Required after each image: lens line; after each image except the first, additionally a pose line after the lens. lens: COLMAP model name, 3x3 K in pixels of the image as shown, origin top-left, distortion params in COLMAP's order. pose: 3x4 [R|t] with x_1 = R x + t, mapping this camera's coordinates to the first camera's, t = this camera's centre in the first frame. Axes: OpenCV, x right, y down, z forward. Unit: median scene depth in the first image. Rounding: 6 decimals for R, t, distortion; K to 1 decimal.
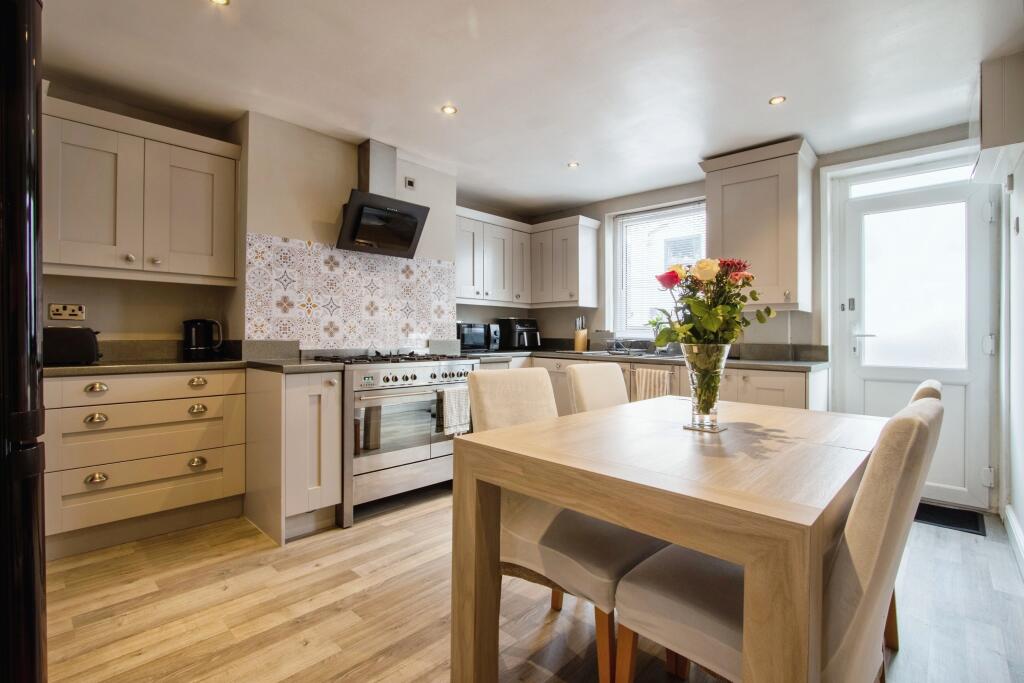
lens RADIAL K [[479.7, 0, 499.7], [0, 479.7, 338.0], [0, 0, 1]] dist [0.002525, 0.000121]
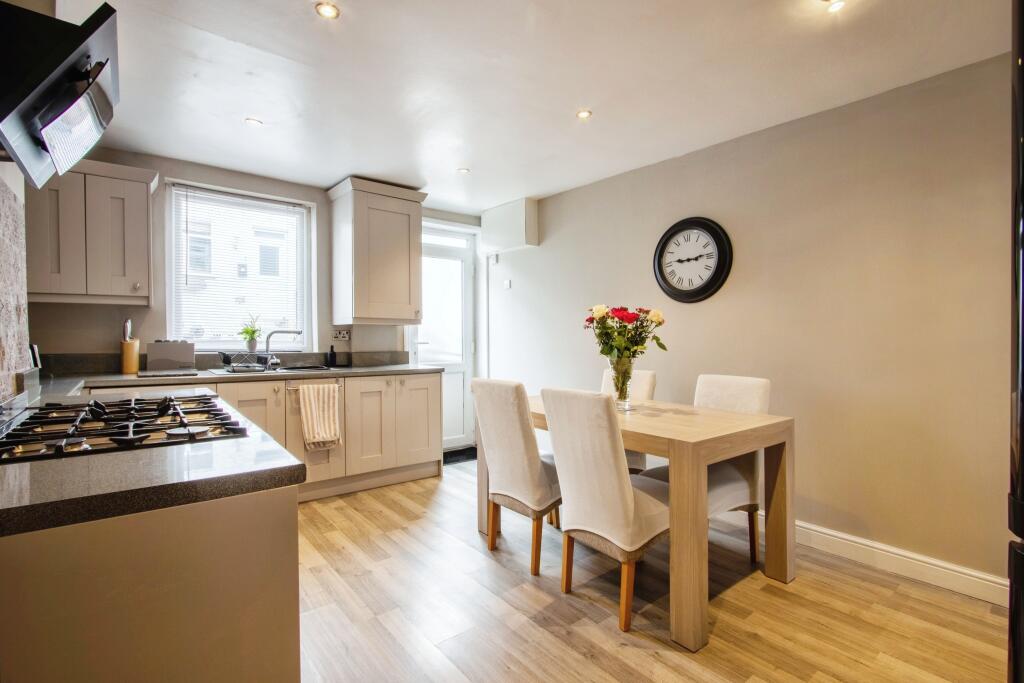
lens RADIAL K [[479.7, 0, 499.7], [0, 479.7, 338.0], [0, 0, 1]] dist [0.002525, 0.000121]
pose [[0.157701, -0.010864, 0.987427, -0.594051], [0.005464, 0.999934, 0.010129, -0.034511], [-0.987472, 0.003798, 0.157750, 0.577201]]
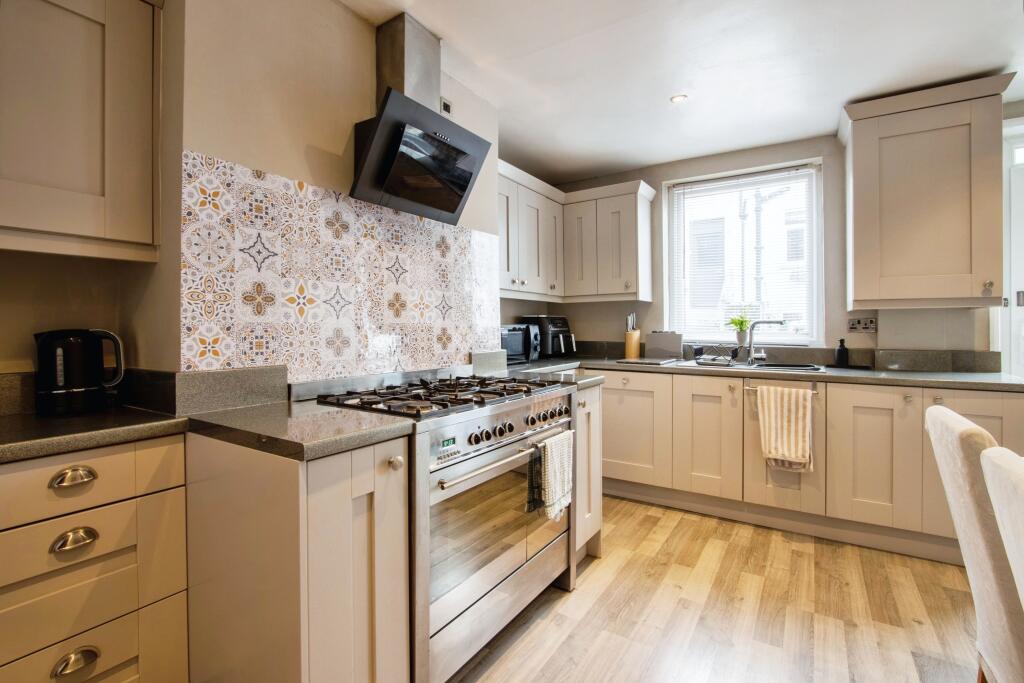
lens RADIAL K [[480.5, 0, 501.4], [0, 480.5, 330.8], [0, 0, 1]] dist [-0.003921, -0.000861]
pose [[0.983085, -0.011107, 0.182814, -0.263391], [0.010774, 0.999938, 0.002813, -0.031018], [-0.182834, -0.000796, 0.983144, 0.407325]]
